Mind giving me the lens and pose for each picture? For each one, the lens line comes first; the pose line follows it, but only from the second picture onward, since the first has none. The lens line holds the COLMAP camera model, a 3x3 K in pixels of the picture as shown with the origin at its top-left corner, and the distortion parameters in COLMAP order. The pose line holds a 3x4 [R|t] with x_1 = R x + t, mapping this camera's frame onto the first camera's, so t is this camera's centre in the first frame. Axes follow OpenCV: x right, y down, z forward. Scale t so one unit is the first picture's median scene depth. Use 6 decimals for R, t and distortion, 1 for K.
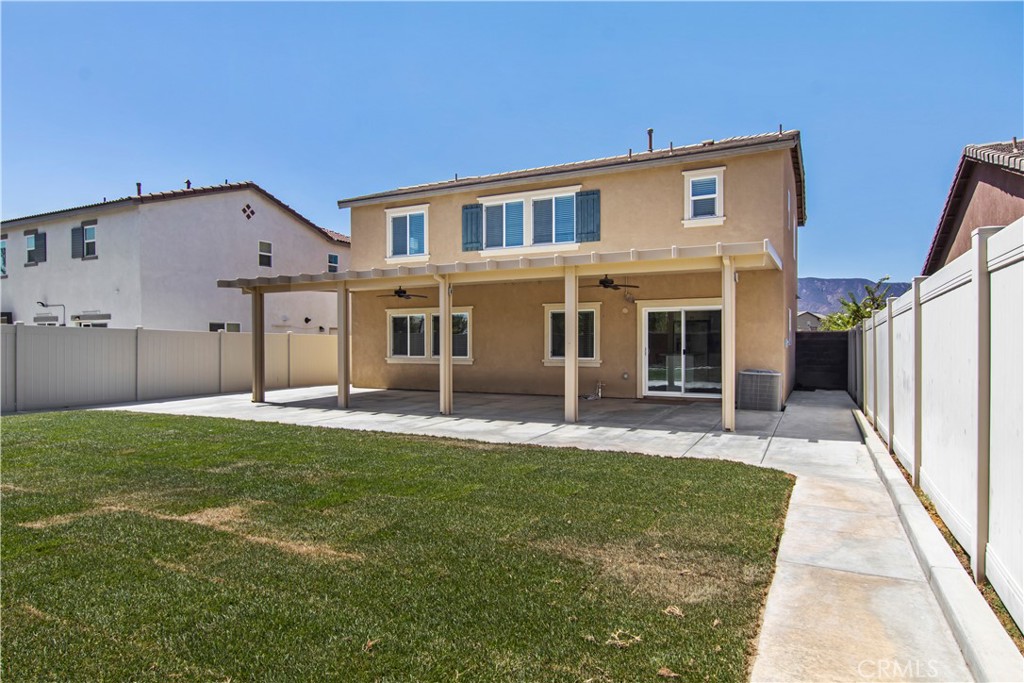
lens RADIAL K [[609.1, 0, 506.8], [0, 609.1, 341.5], [0, 0, 1]] dist [-0.003925, 0.004566]
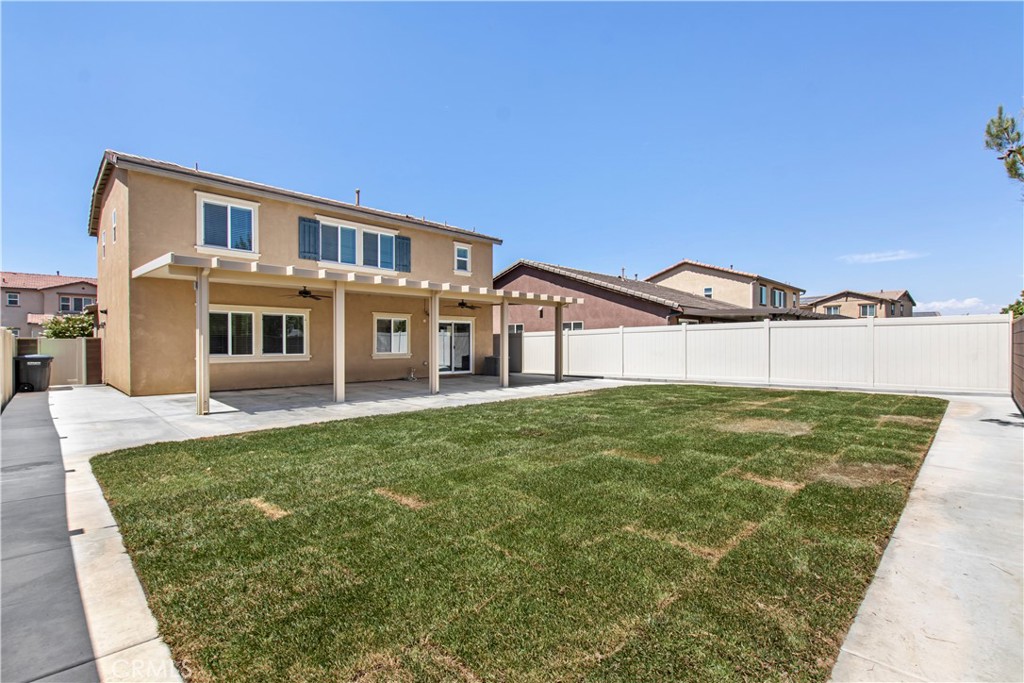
lens RADIAL K [[467.3, 0, 509.4], [0, 467.3, 346.6], [0, 0, 1]] dist [0.005124, -0.002702]
pose [[0.304930, -0.006377, 0.952353, -0.812209], [-0.002814, 0.999967, 0.007597, 0.004776], [-0.952371, -0.004997, 0.304902, 0.403632]]
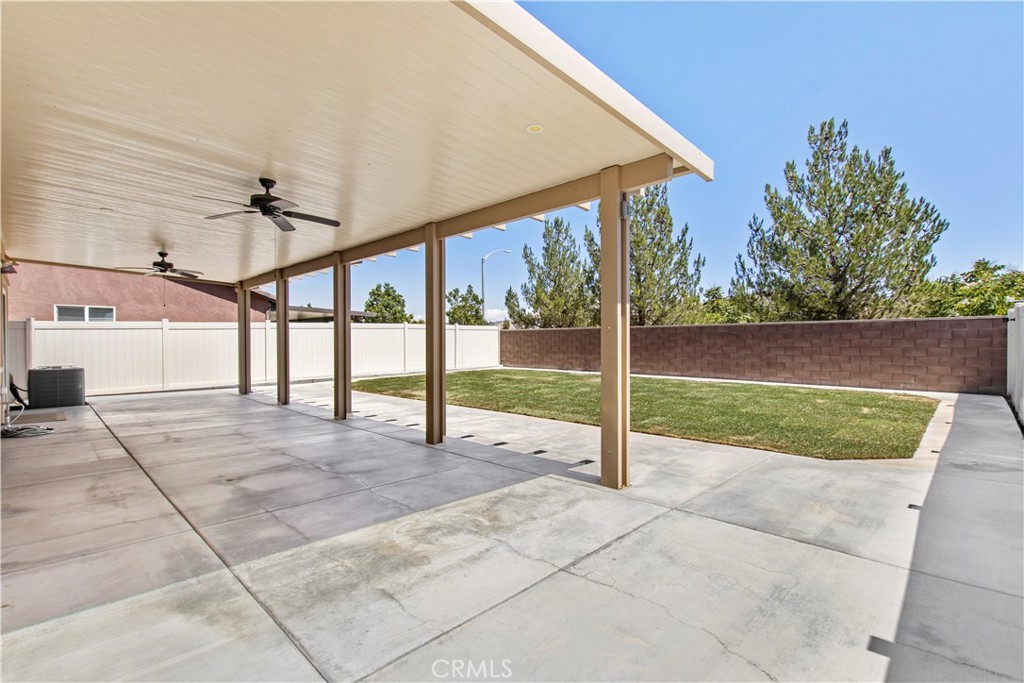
lens RADIAL K [[467.3, 0, 514.3], [0, 467.3, 348.6], [0, 0, 1]] dist [0.005124, -0.002702]
pose [[-0.958097, 0.000354, 0.286445, -0.404039], [0.003756, 0.999929, 0.011330, 0.010305], [-0.286420, 0.011931, -0.958030, 1.217113]]
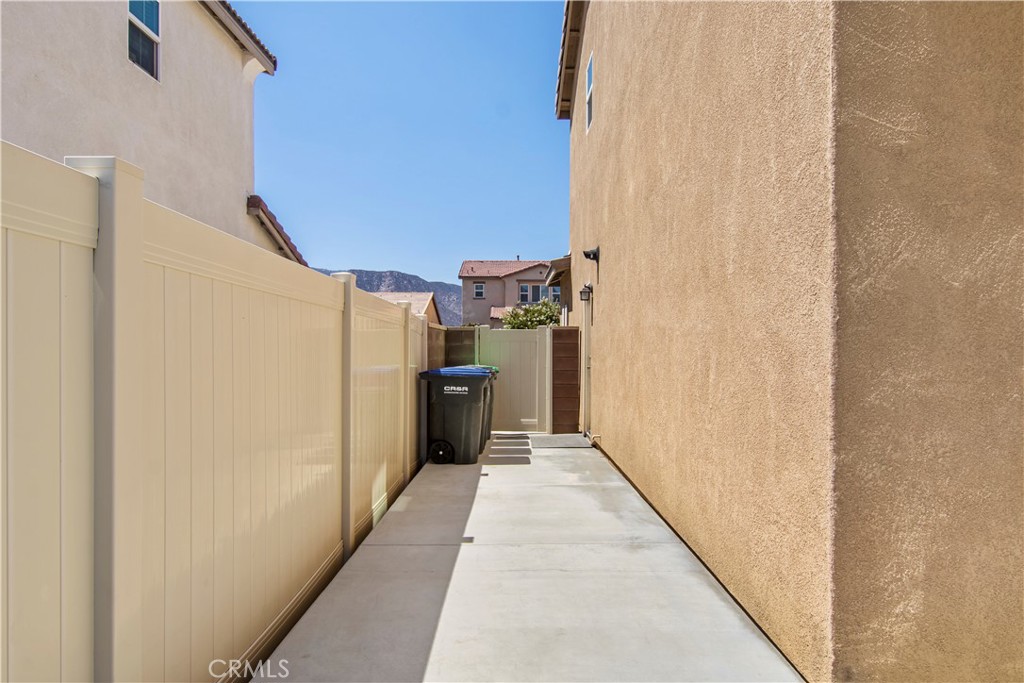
lens RADIAL K [[609.1, 0, 512.1], [0, 609.1, 344.3], [0, 0, 1]] dist [-0.003925, 0.004566]
pose [[0.886725, 0.003968, 0.462280, -0.422179], [-0.006057, 0.999977, 0.003036, 0.011069], [-0.462257, -0.005492, 0.886729, 1.100123]]
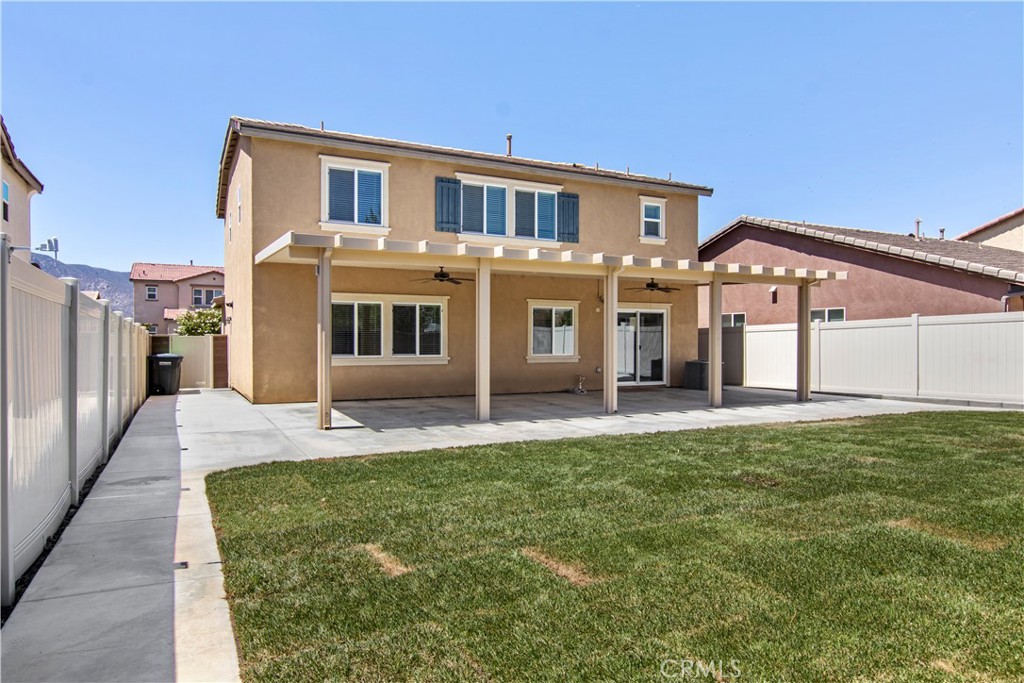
lens RADIAL K [[653.1, 0, 506.9], [0, 653.1, 346.1], [0, 0, 1]] dist [-0.001496, 0.005480]
pose [[0.588704, -0.004387, 0.808337, -0.797739], [-0.003940, 0.999958, 0.008296, 0.004910], [-0.808339, -0.008068, 0.588662, 0.408598]]
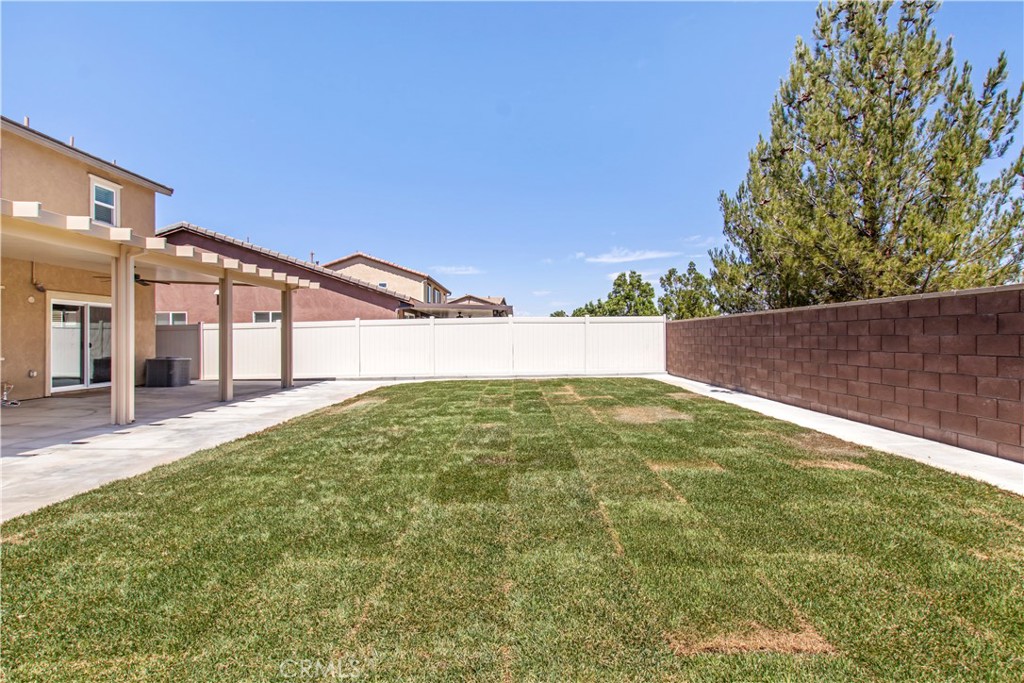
lens RADIAL K [[467.3, 0, 512.1], [0, 467.3, 336.8], [0, 0, 1]] dist [0.005124, -0.002702]
pose [[-0.458169, 0.004719, 0.888853, -0.679377], [0.001646, 0.999989, -0.004460, 0.006687], [-0.888864, -0.000580, -0.458172, 0.644870]]
